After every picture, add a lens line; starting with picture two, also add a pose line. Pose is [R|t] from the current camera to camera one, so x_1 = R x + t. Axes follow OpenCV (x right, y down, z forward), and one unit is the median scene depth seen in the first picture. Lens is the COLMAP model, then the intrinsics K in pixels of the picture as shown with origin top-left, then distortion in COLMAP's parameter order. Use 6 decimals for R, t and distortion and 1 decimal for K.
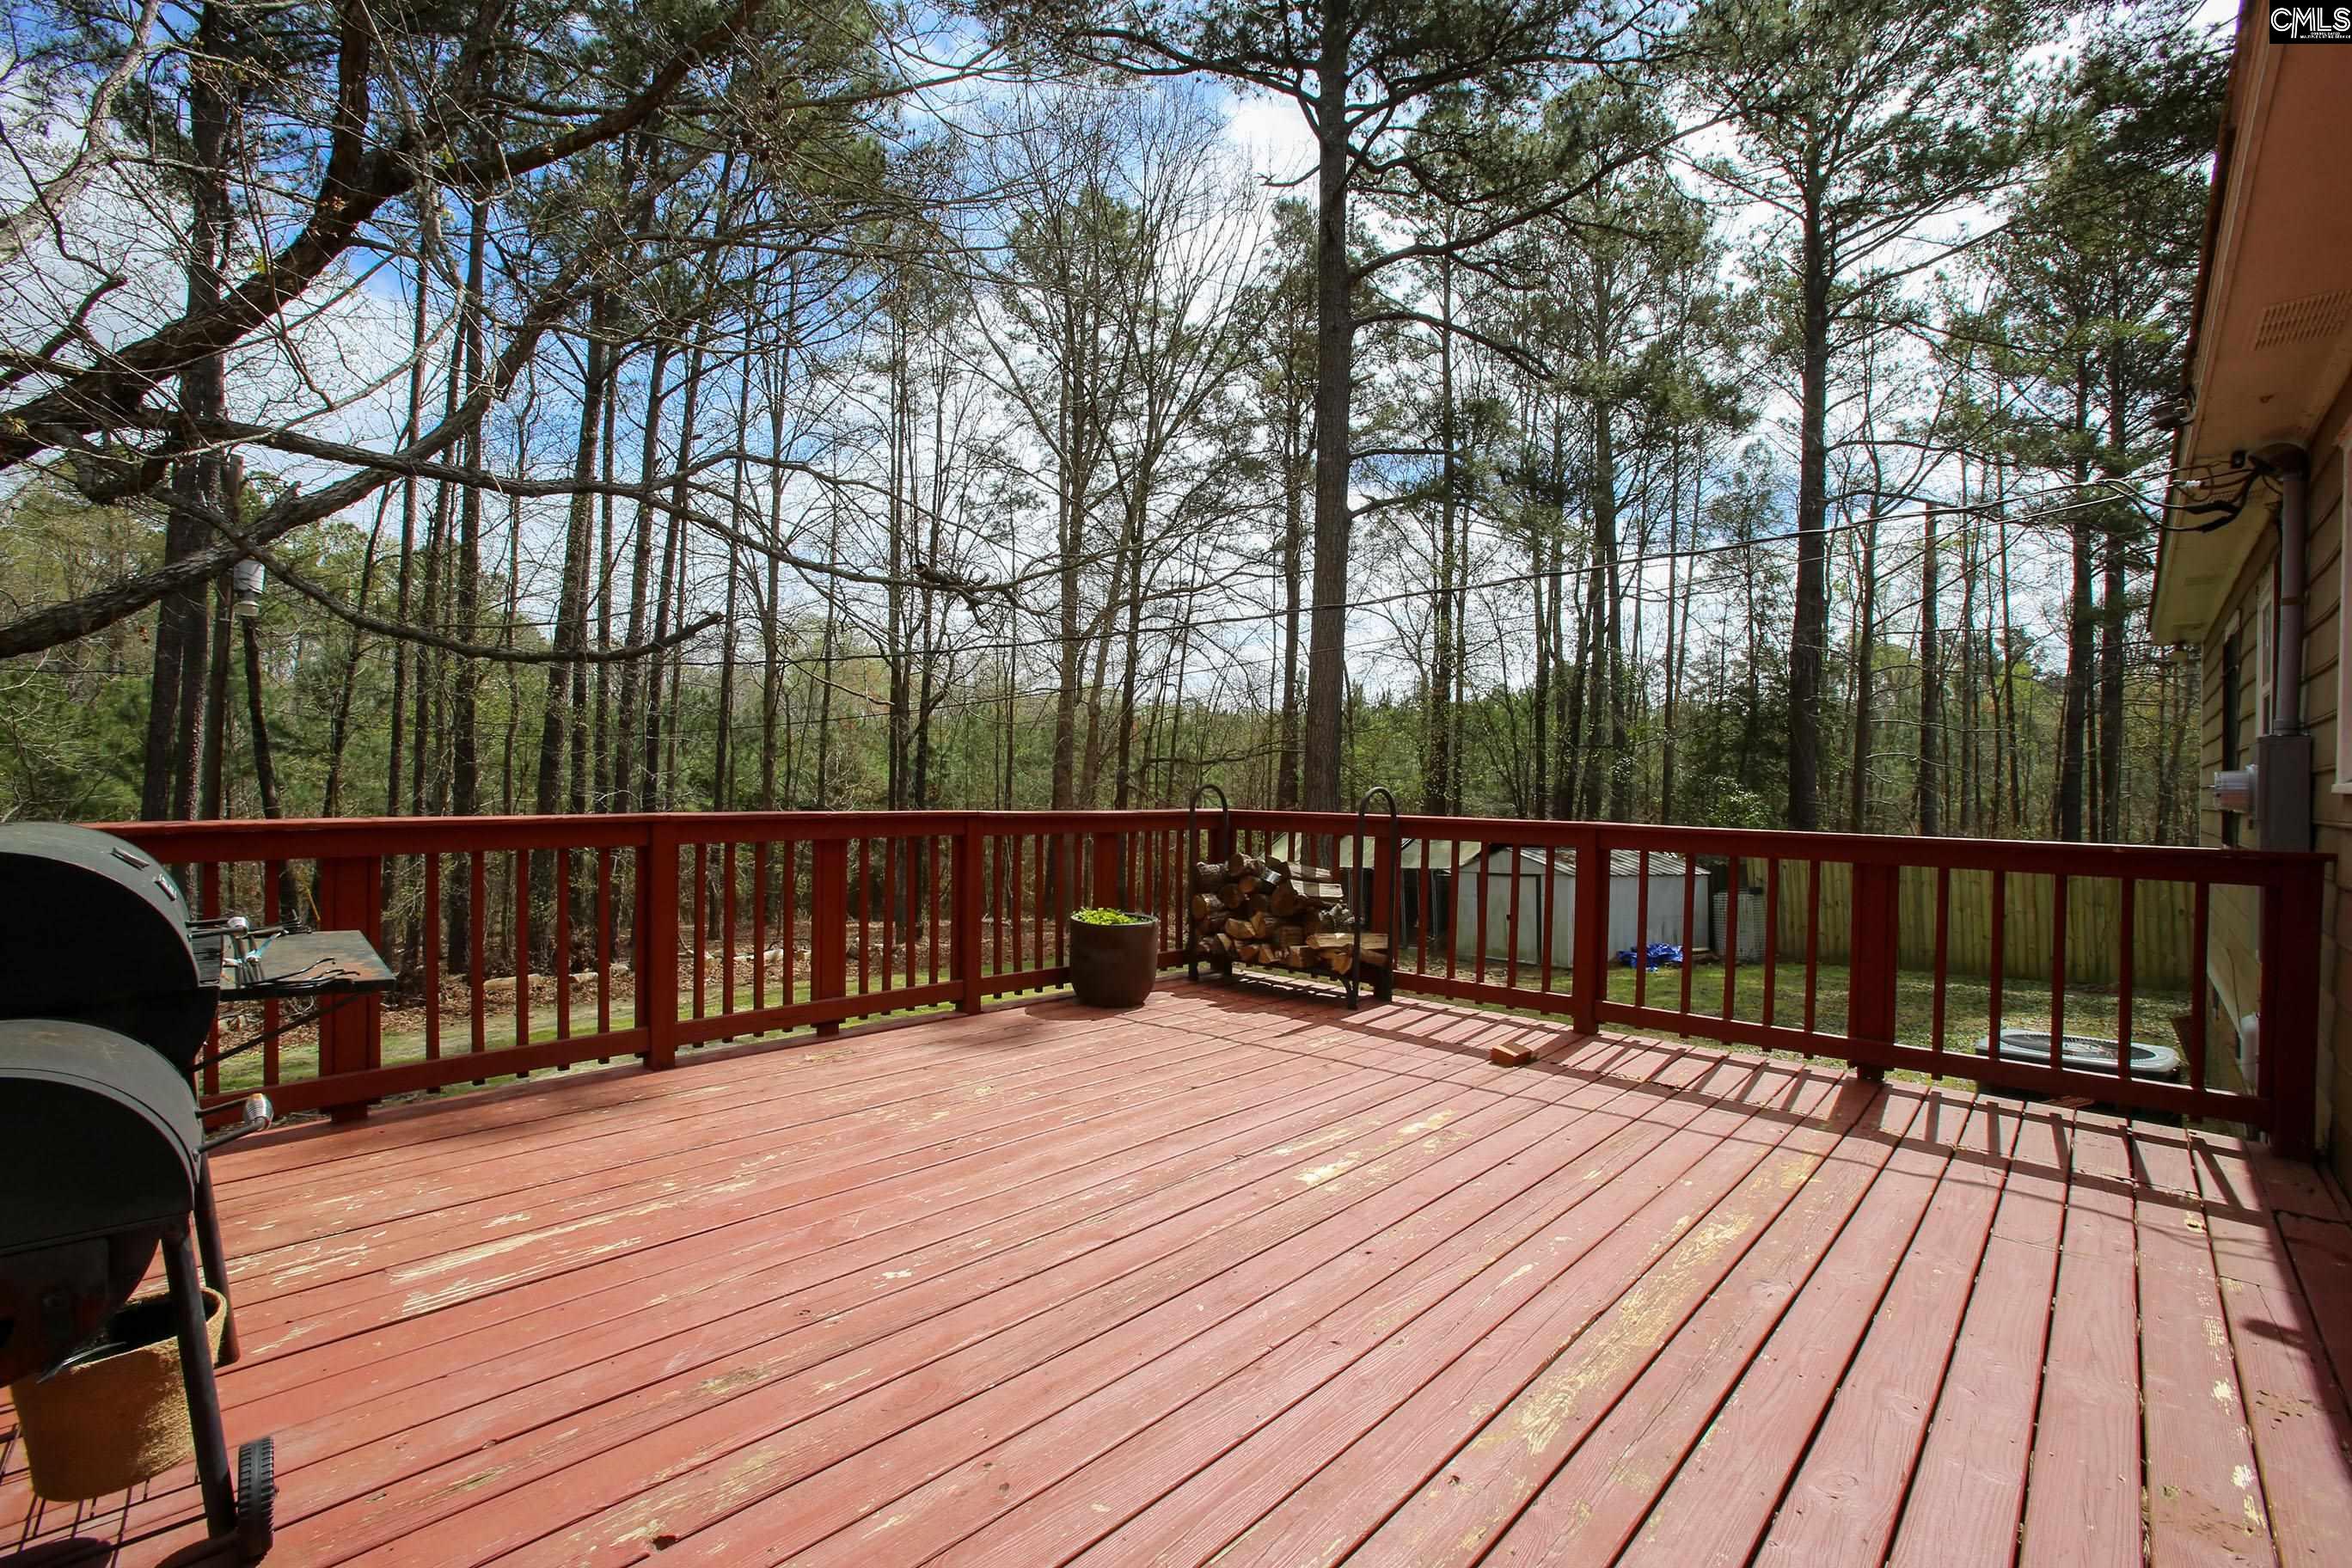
lens RADIAL K [[1080.2, 0, 1164.5], [0, 1080.2, 771.9], [0, 0, 1]] dist [-0.075534, 0.036307]
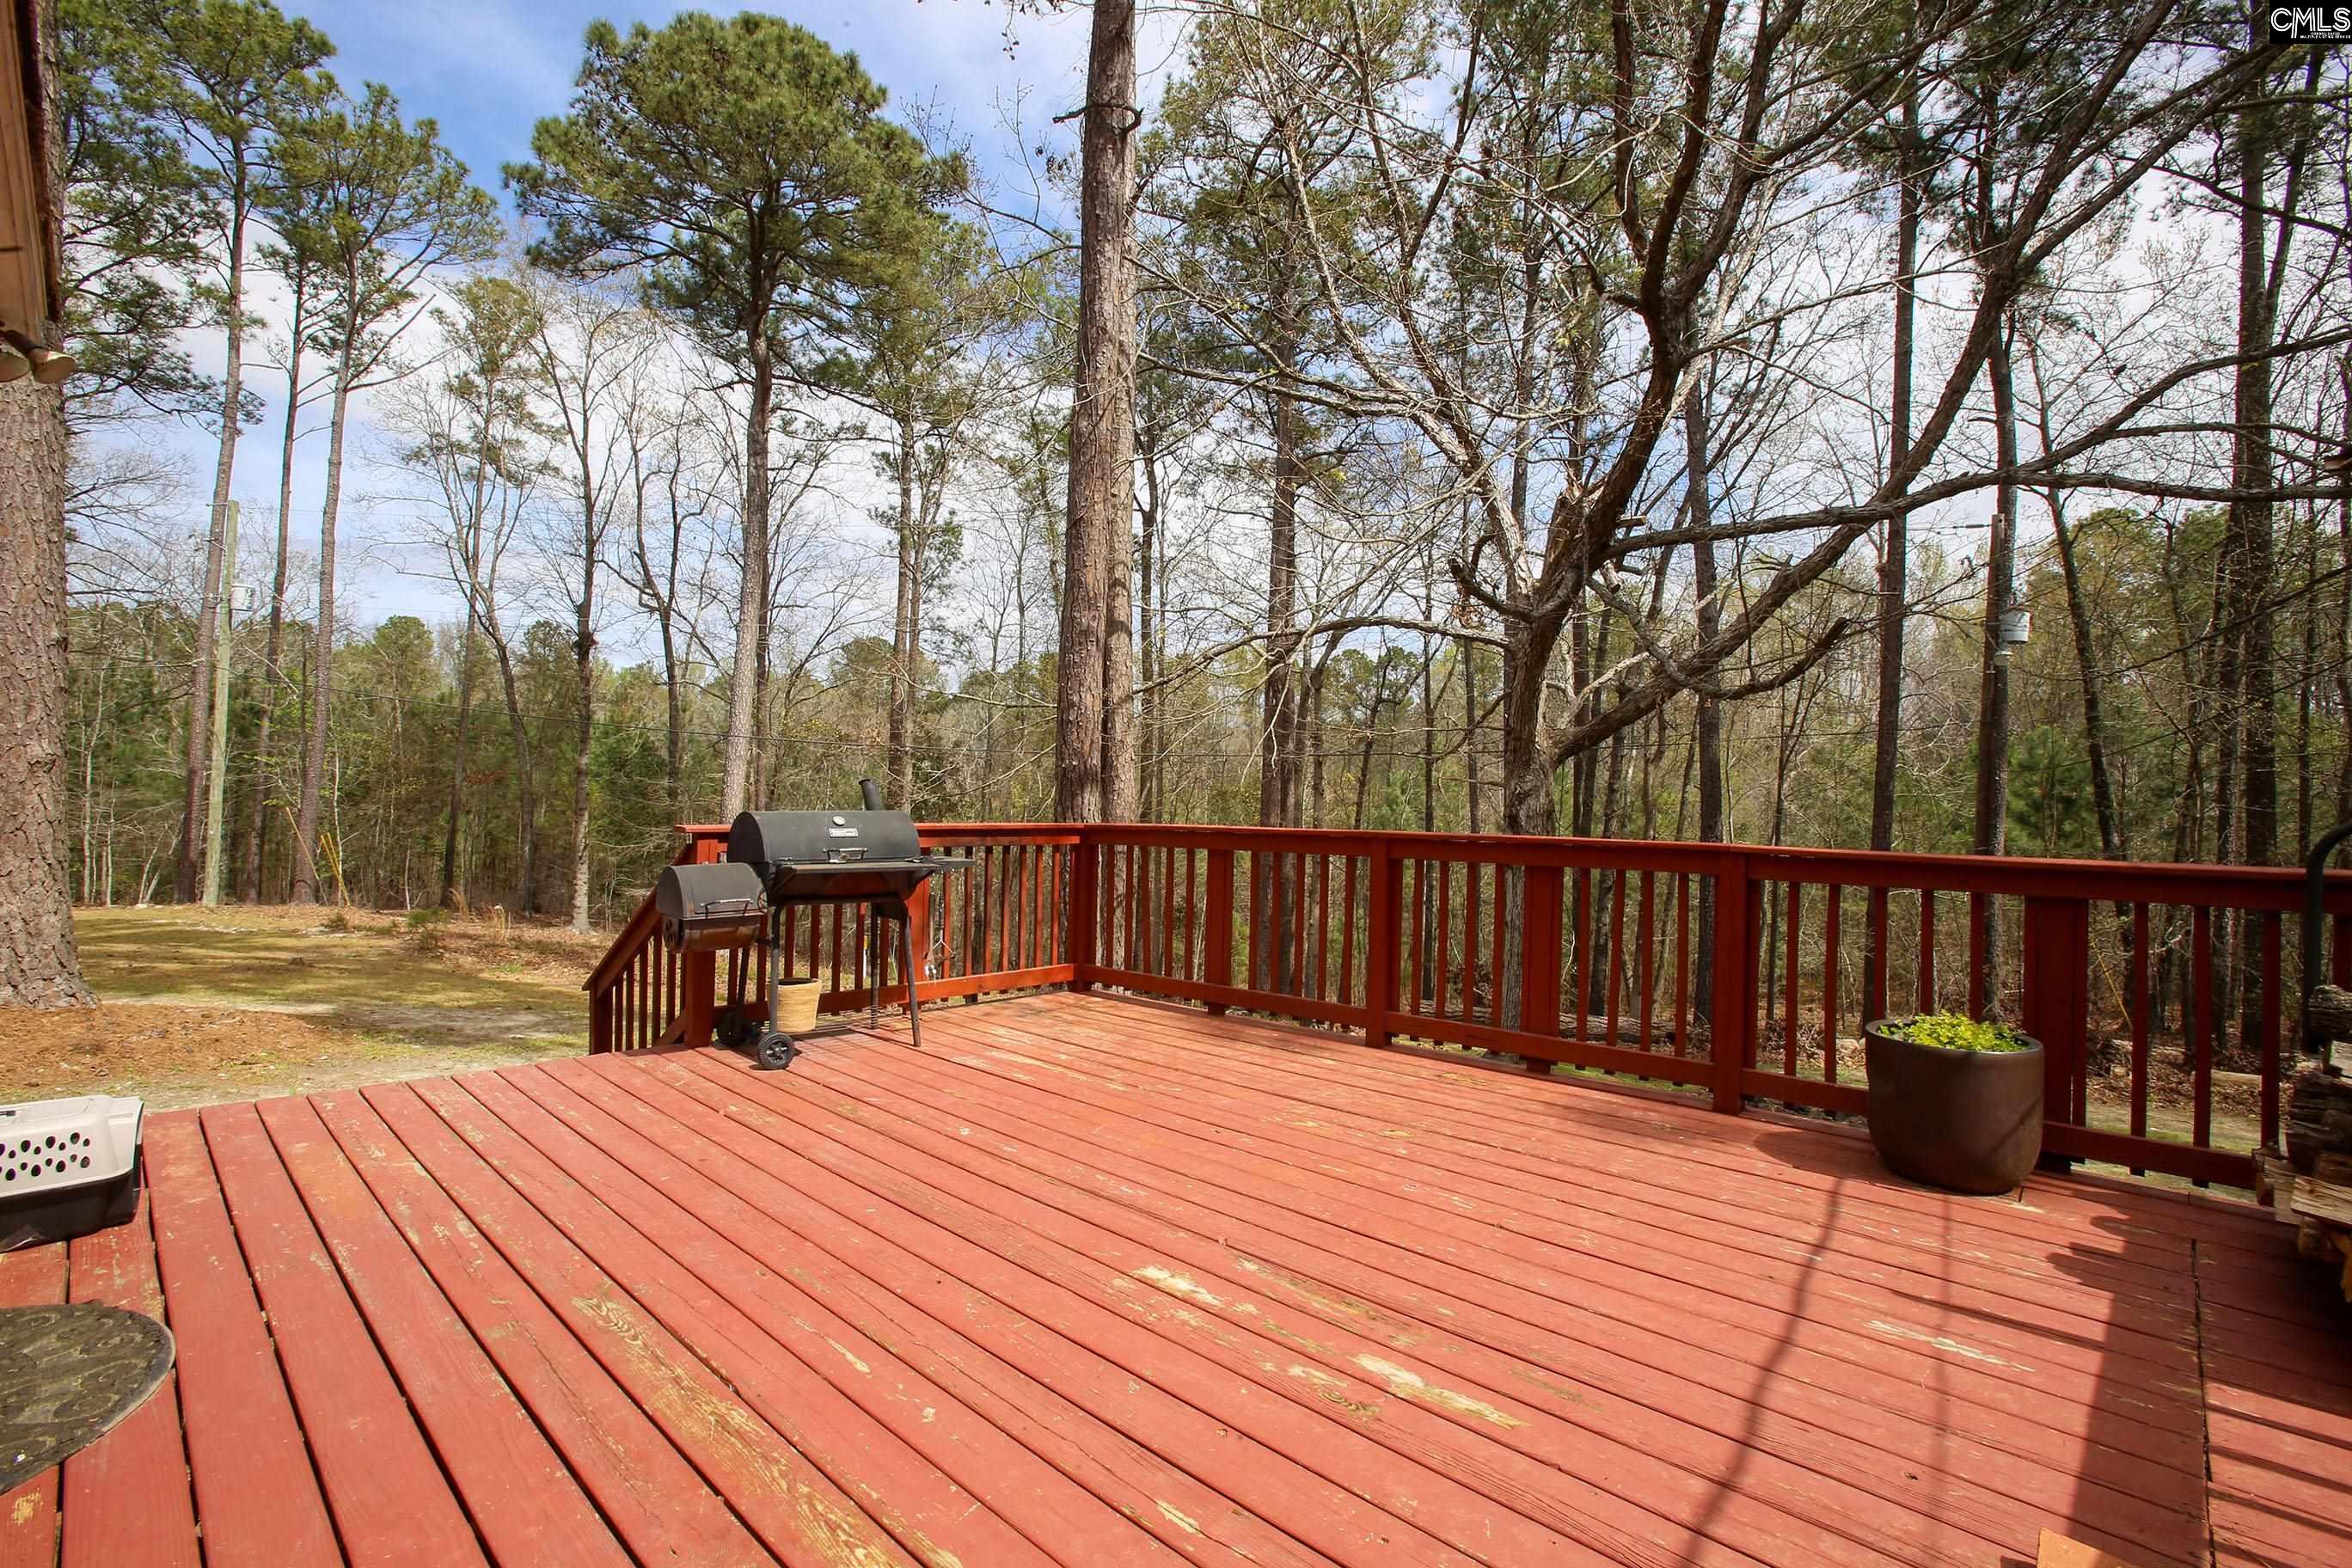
lens RADIAL K [[1079.4, 0, 1170.0], [0, 1079.4, 778.1], [0, 0, 1]] dist [-0.071662, 0.033927]
pose [[-0.016637, -0.033787, -0.999291, 0.991002], [-0.007984, 0.999402, -0.033658, 0.029990], [0.999830, 0.007418, -0.016896, 1.053258]]
